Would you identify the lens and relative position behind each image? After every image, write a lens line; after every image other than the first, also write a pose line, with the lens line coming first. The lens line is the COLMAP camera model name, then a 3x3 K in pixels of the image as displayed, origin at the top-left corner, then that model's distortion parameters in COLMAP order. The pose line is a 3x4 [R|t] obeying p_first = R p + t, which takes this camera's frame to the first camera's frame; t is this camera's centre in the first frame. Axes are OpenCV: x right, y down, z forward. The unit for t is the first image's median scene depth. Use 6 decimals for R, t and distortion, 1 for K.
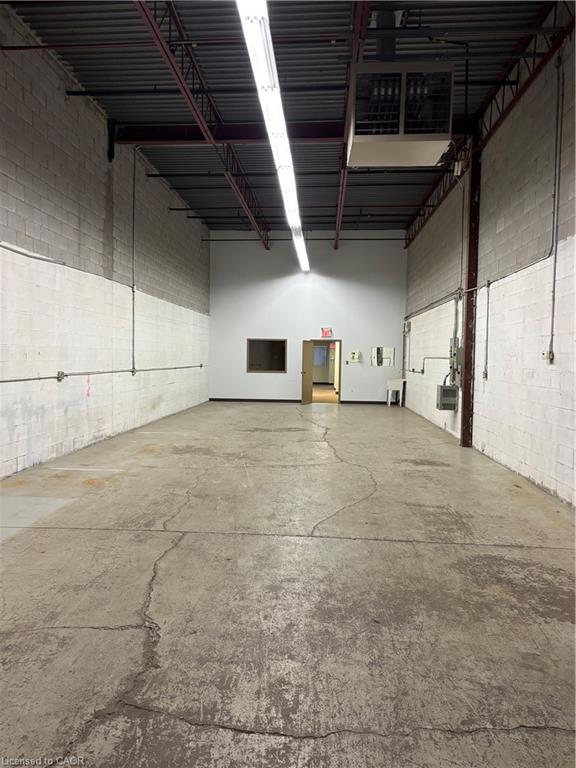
lens RADIAL K [[578.3, 0, 288.1], [0, 578.3, 383.2], [0, 0, 1]] dist [0.007199, -0.029360]
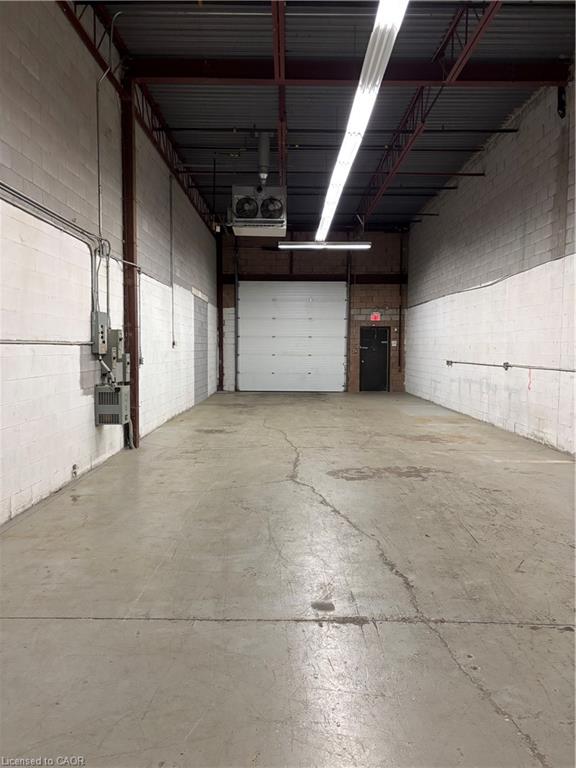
lens RADIAL K [[578.3, 0, 289.3], [0, 578.3, 382.6], [0, 0, 1]] dist [0.007199, -0.029360]
pose [[-0.997669, -0.012657, -0.067058, 0.143071], [-0.019869, 0.993953, 0.107995, -0.092669], [0.065286, 0.109075, -0.991887, 2.015193]]
